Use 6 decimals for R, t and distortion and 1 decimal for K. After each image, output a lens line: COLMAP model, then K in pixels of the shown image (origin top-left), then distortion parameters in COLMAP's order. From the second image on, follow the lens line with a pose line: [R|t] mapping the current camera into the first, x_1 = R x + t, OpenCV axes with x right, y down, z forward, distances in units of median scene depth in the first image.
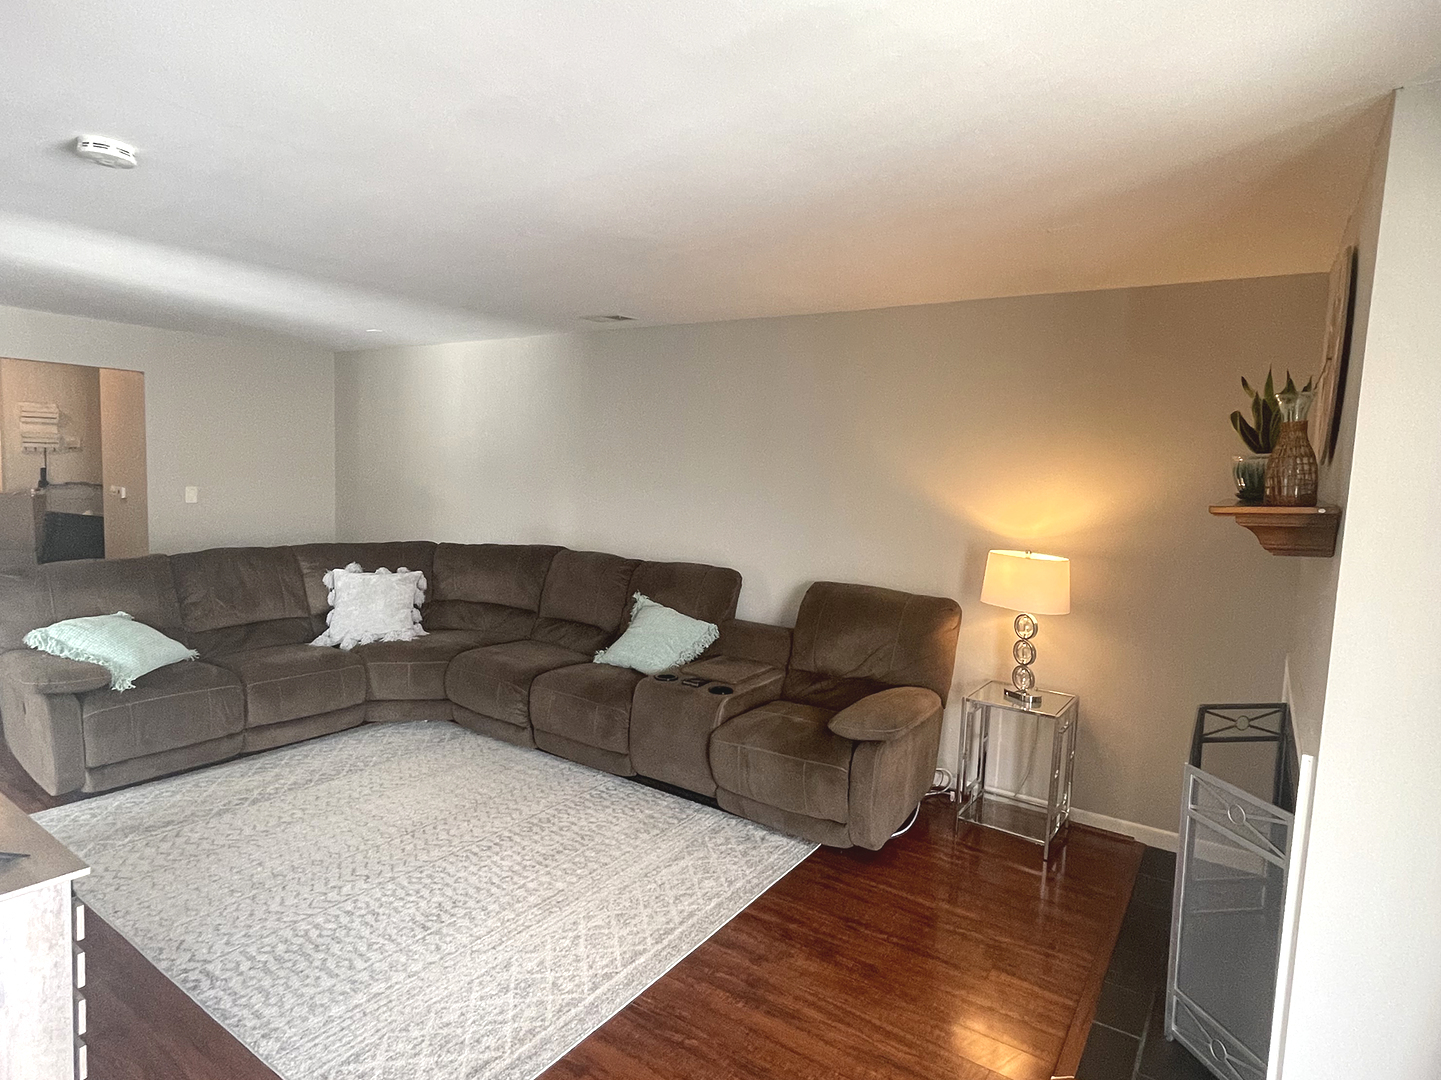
lens RADIAL K [[799.2, 0, 720.5], [0, 799.2, 540.0], [0, 0, 1]] dist [0.000227, -0.000091]
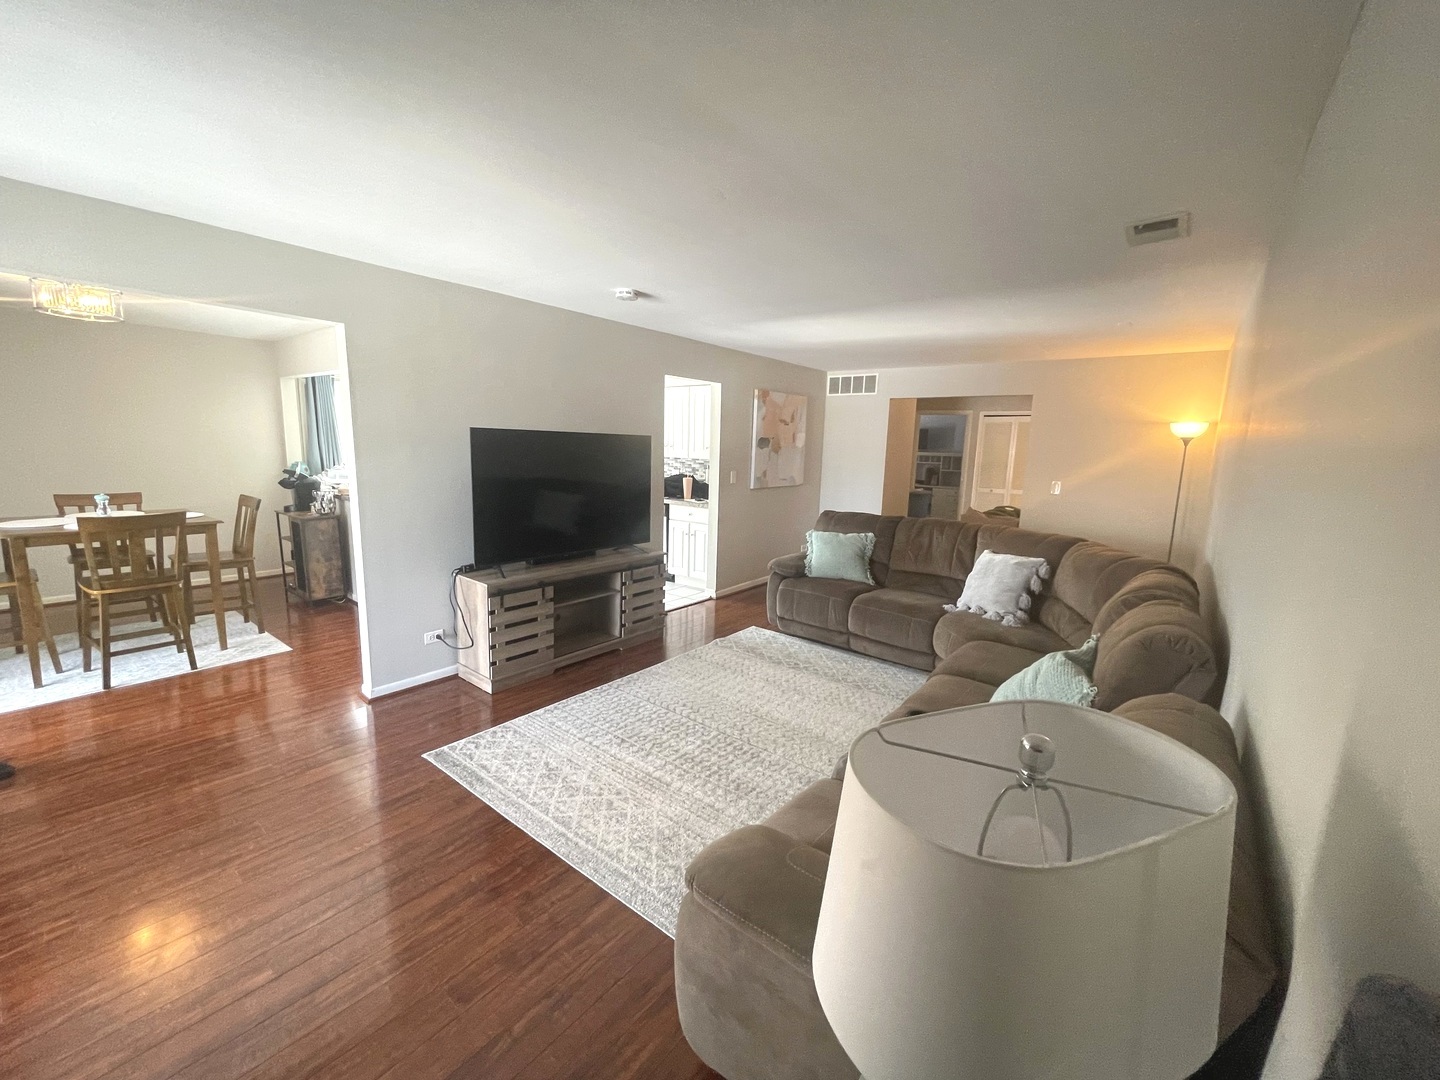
lens RADIAL K [[581.5, 0, 720.0], [0, 581.5, 540.0], [0, 0, 1]] dist [-0.002005, -0.000645]
pose [[-0.065062, 0.121822, -0.990417, 0.519974], [-0.125079, 0.983697, 0.129213, -0.045728], [0.990011, 0.132287, -0.048764, 0.880532]]
